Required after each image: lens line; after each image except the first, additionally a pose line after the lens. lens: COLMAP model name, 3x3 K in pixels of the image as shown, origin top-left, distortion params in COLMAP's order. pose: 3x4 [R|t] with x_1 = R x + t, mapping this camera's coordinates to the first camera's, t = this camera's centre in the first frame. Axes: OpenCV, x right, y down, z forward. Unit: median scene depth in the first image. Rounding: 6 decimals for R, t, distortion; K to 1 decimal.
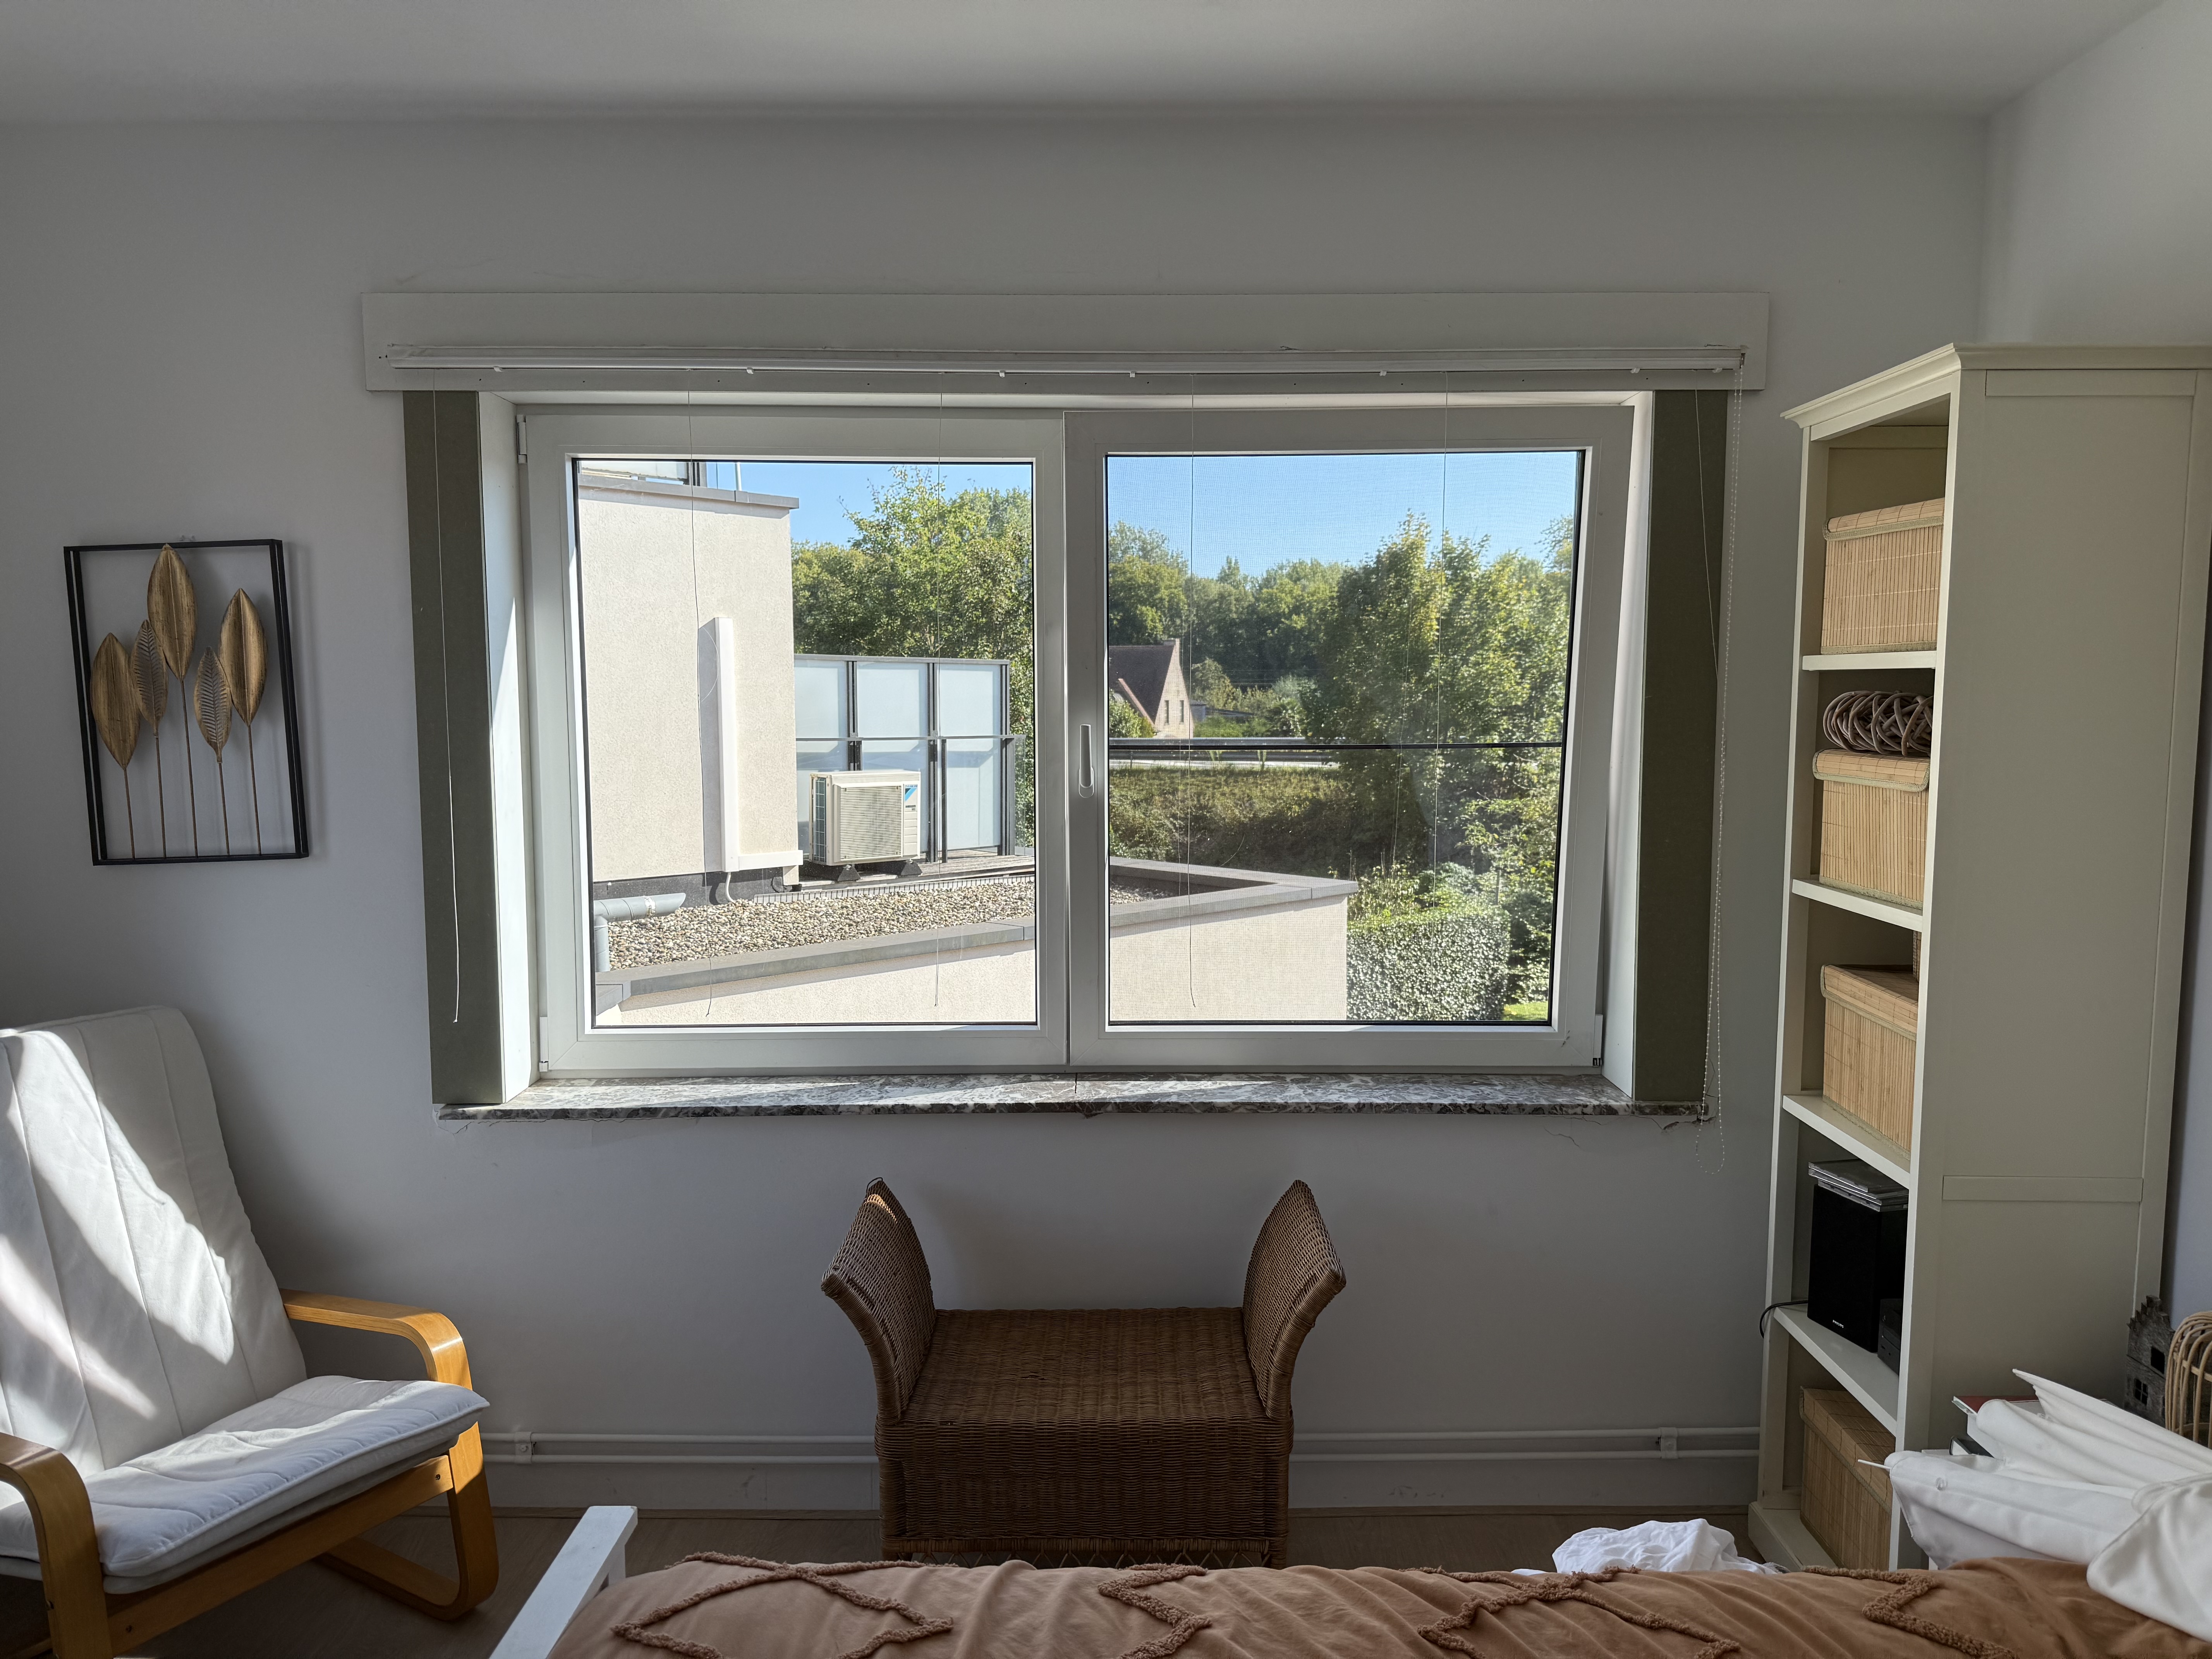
lens RADIAL K [[1554.5, 0, 1119.2], [0, 1554.5, 841.1], [0, 0, 1]] dist [0.050698, -0.066628]
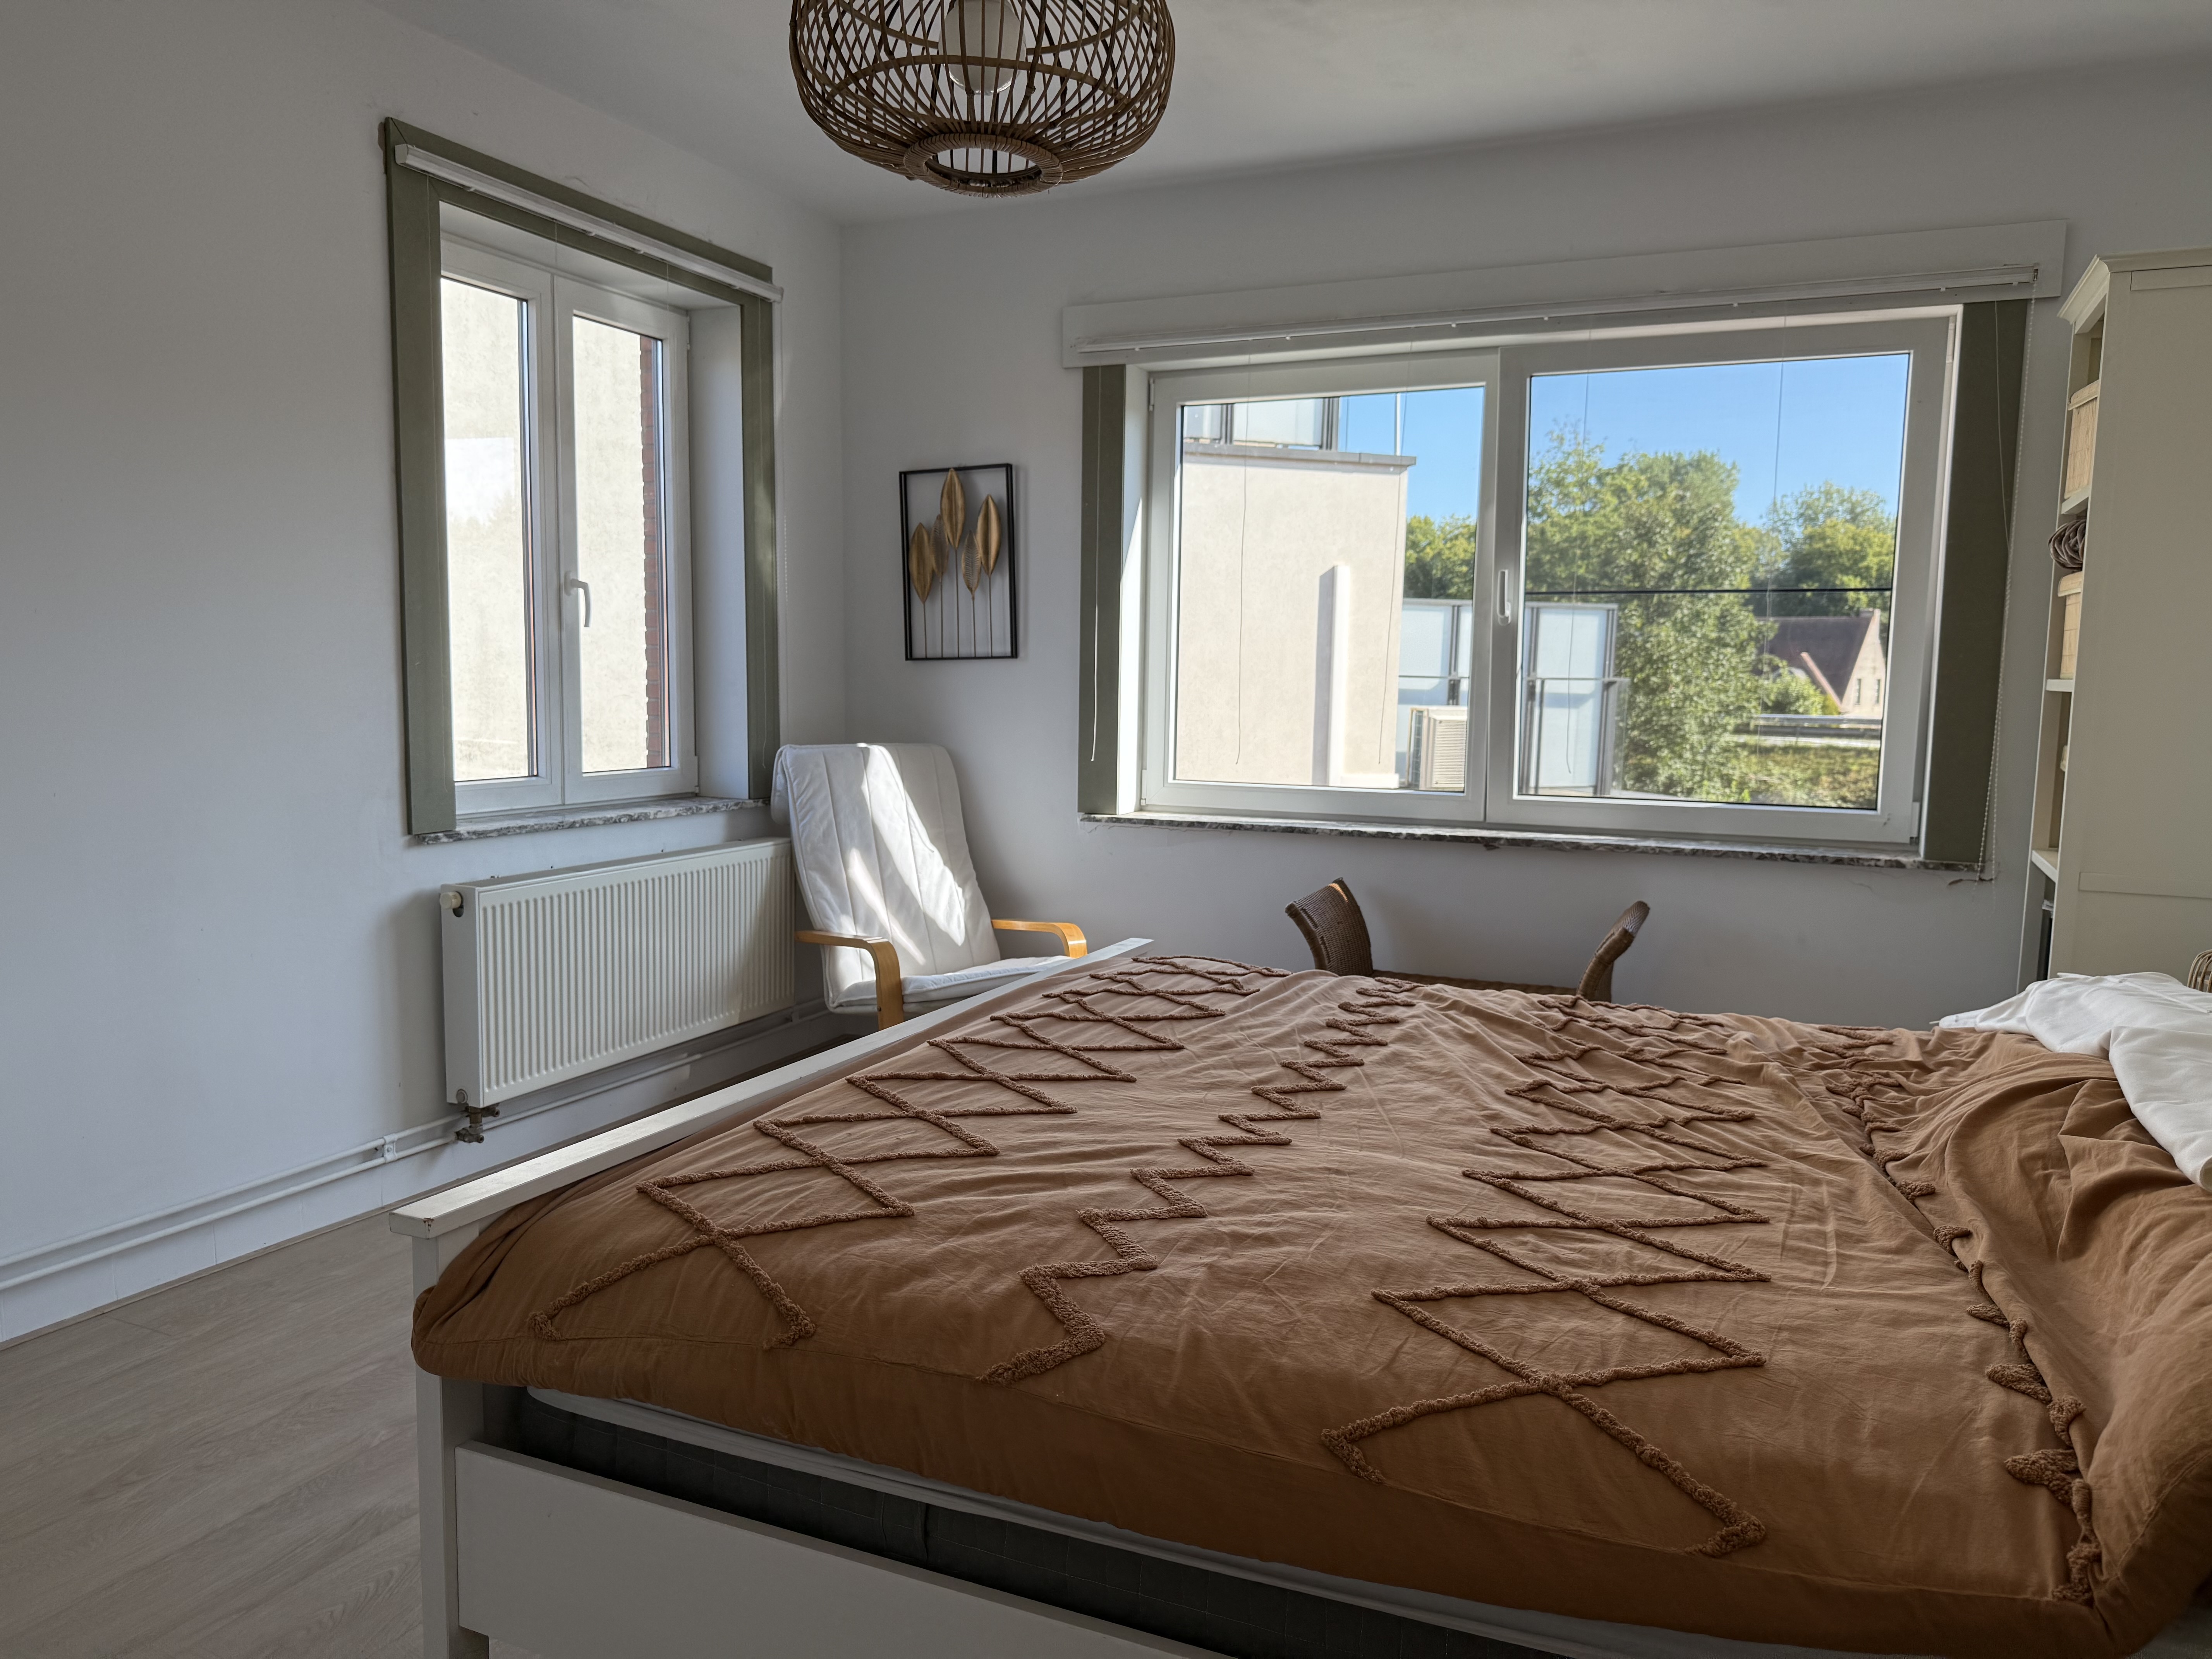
lens RADIAL K [[1554.5, 0, 1095.6], [0, 1554.5, 848.7], [0, 0, 1]] dist [0.050698, -0.066628]
pose [[0.912214, 0.061589, -0.405058, 0.232641], [-0.052752, 0.998064, 0.032956, 0.151583], [0.406304, -0.008695, 0.913697, -0.461848]]
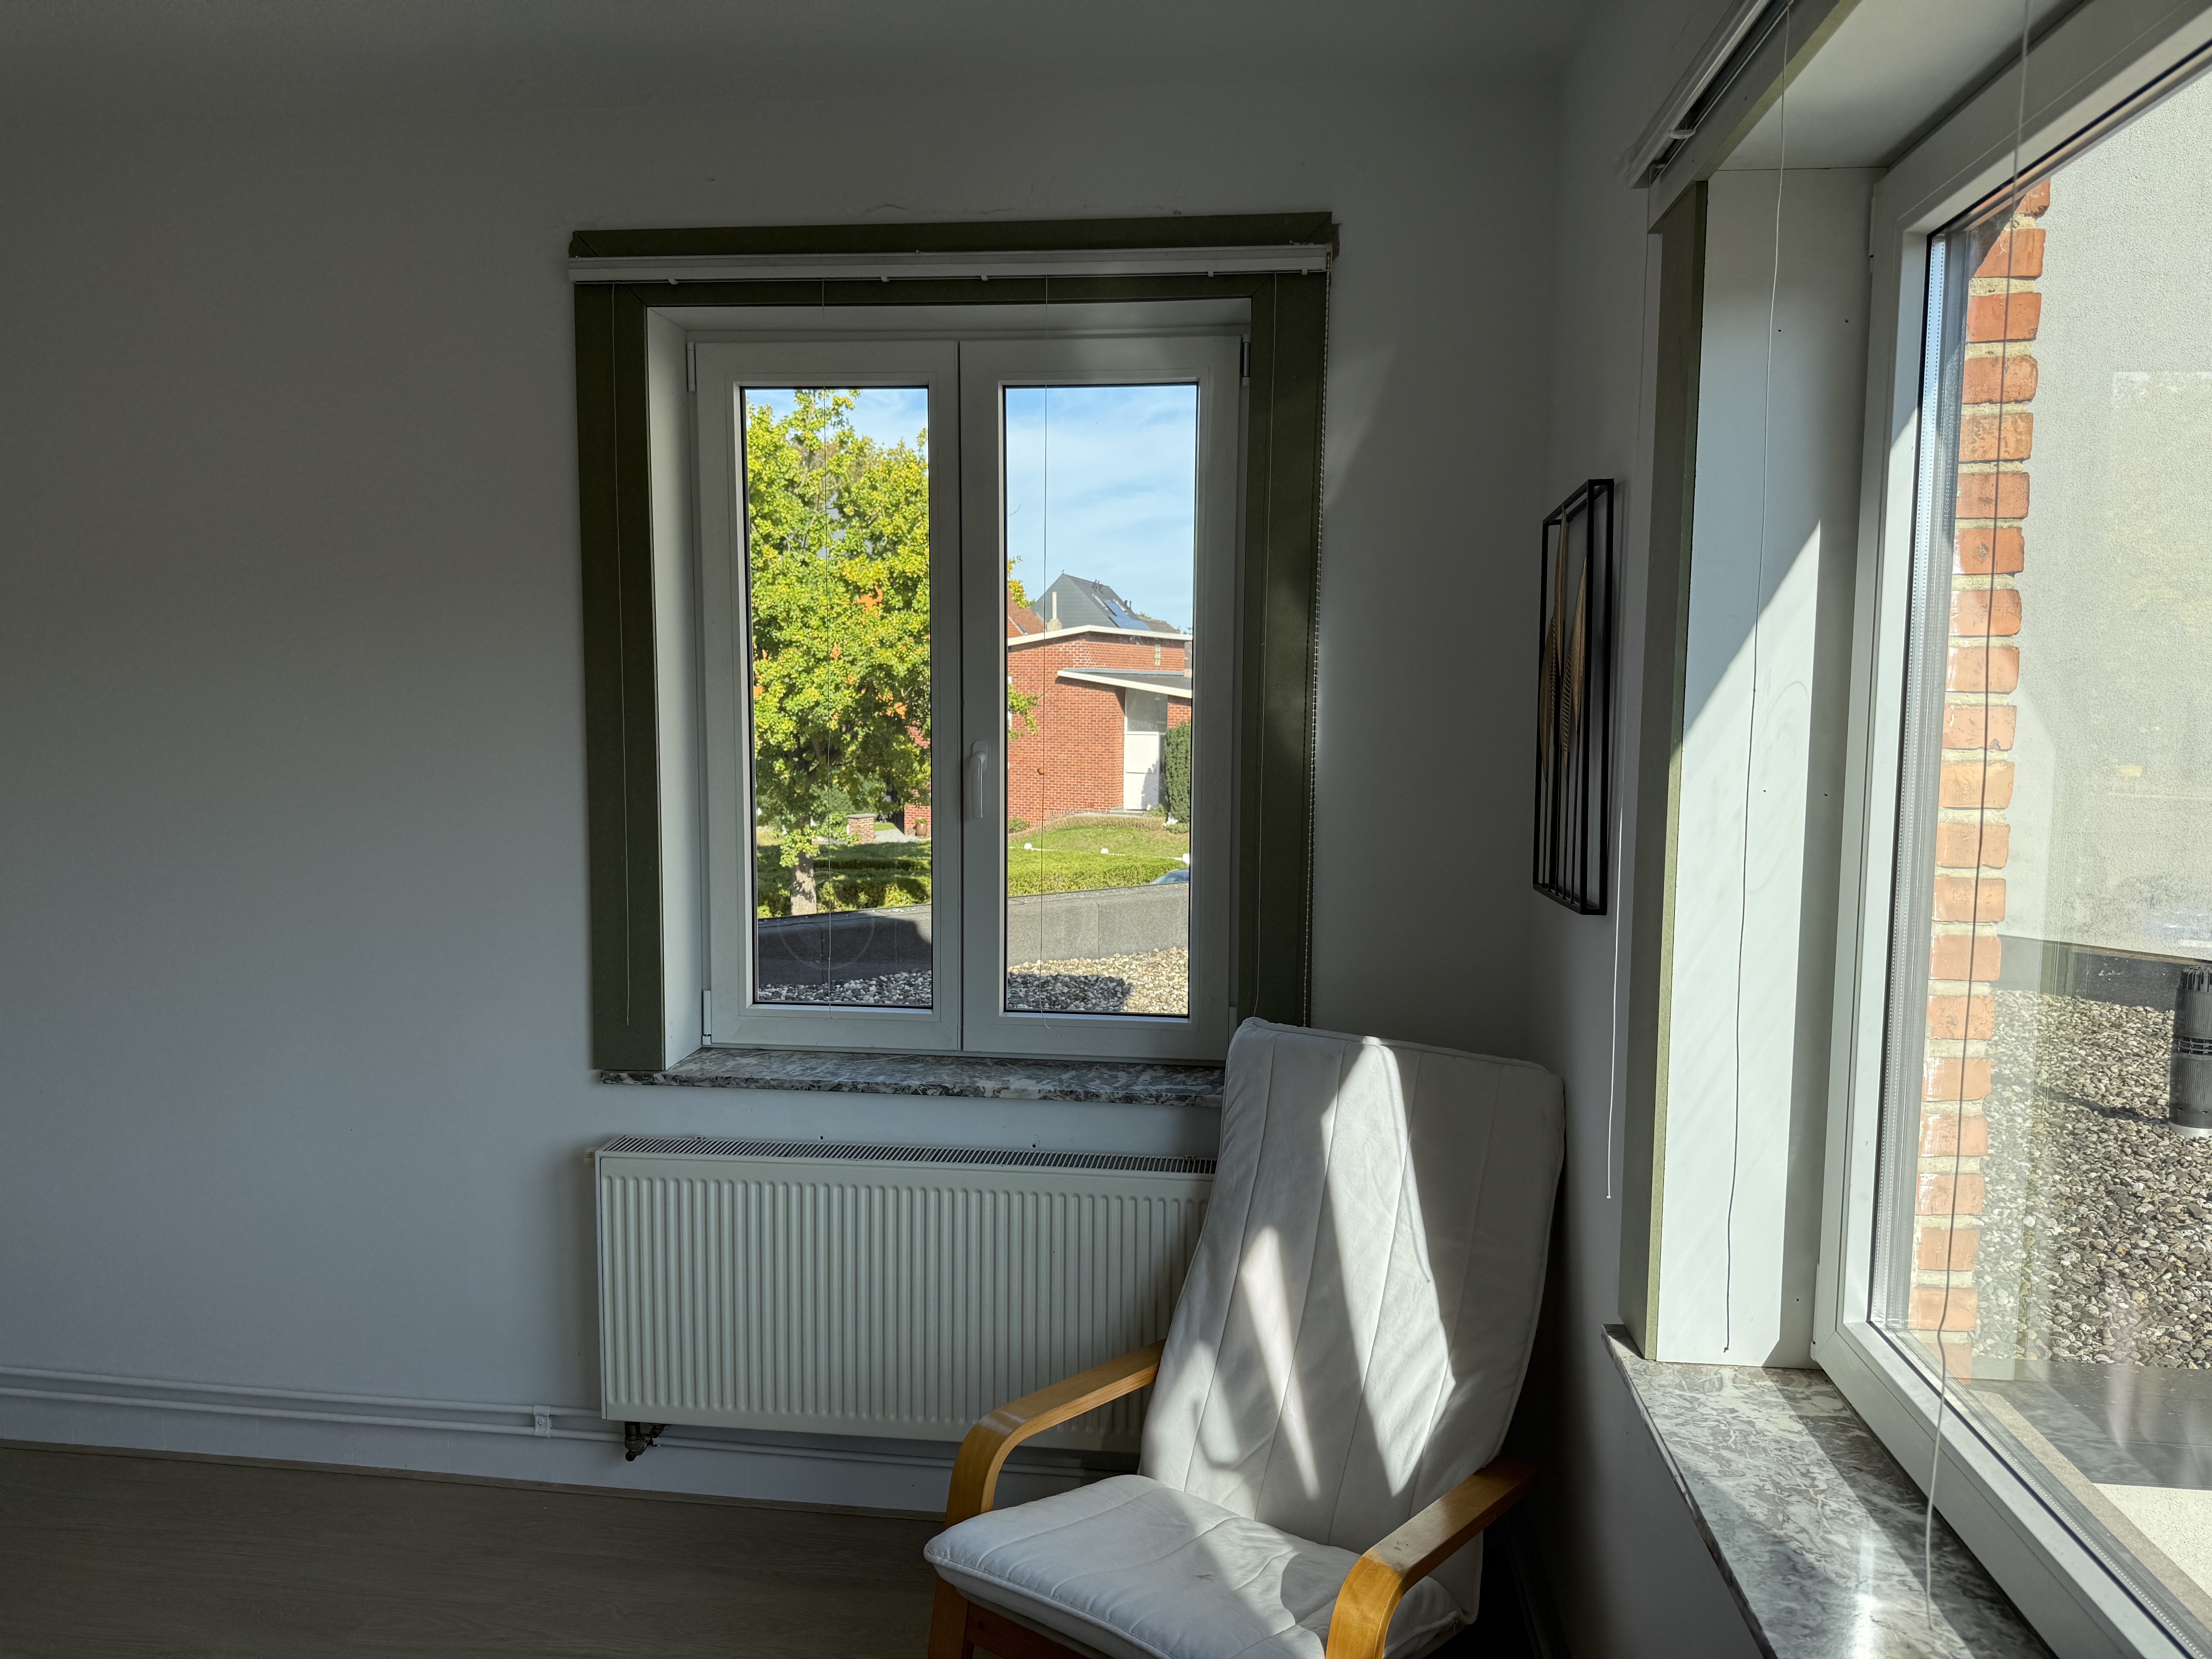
lens RADIAL K [[1554.5, 0, 1108.3], [0, 1554.5, 820.0], [0, 0, 1]] dist [0.050698, -0.066628]
pose [[-0.108824, 0.072016, -0.991449, 0.221567], [-0.104873, 0.990975, 0.083493, -0.067771], [0.988514, 0.113062, -0.100289, 0.830914]]
